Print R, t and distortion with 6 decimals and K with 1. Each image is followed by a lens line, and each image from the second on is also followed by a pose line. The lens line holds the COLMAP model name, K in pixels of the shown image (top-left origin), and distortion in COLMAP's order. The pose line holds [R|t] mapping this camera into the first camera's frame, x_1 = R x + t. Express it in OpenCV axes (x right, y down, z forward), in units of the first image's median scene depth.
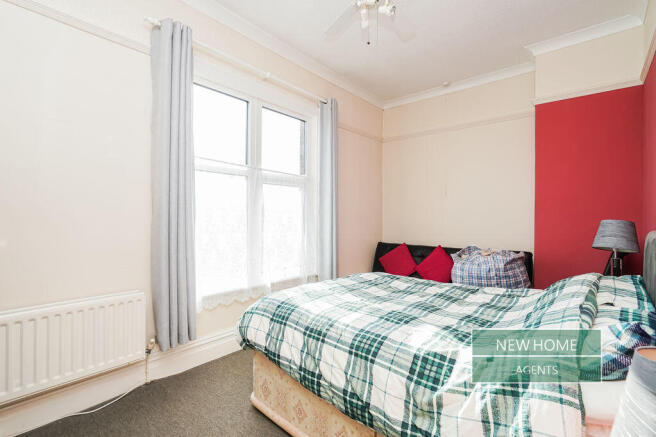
lens RADIAL K [[299.1, 0, 328.0], [0, 299.1, 218.5], [0, 0, 1]] dist [-0.003373, 0.000124]
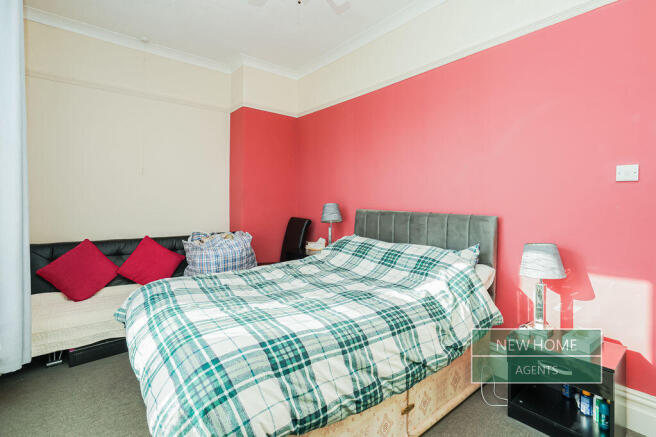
lens RADIAL K [[309.3, 0, 328.4], [0, 309.3, 197.0], [0, 0, 1]] dist [-0.003700, -0.000347]
pose [[0.173104, 0.008661, 0.984865, -0.491765], [0.003098, 0.999952, -0.009338, -0.008876], [-0.984899, 0.004667, 0.173069, 0.496300]]
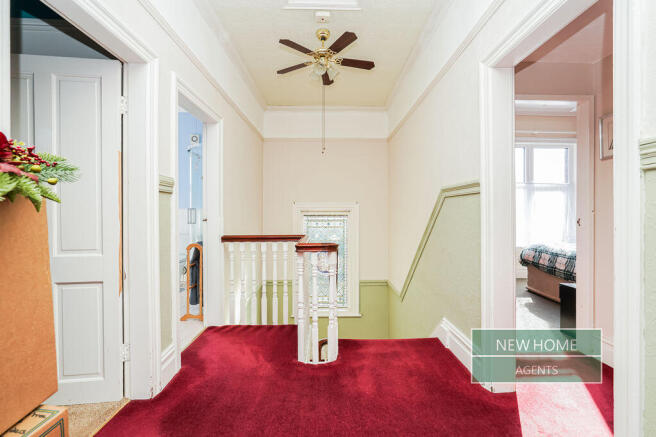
lens RADIAL K [[299.1, 0, 328.0], [0, 299.1, 218.5], [0, 0, 1]] dist [-0.003373, 0.000124]
pose [[0.668705, 0.008394, -0.743480, 0.299979], [-0.002223, 0.999954, 0.009291, 0.030786], [0.743525, -0.004560, 0.668693, -1.161830]]
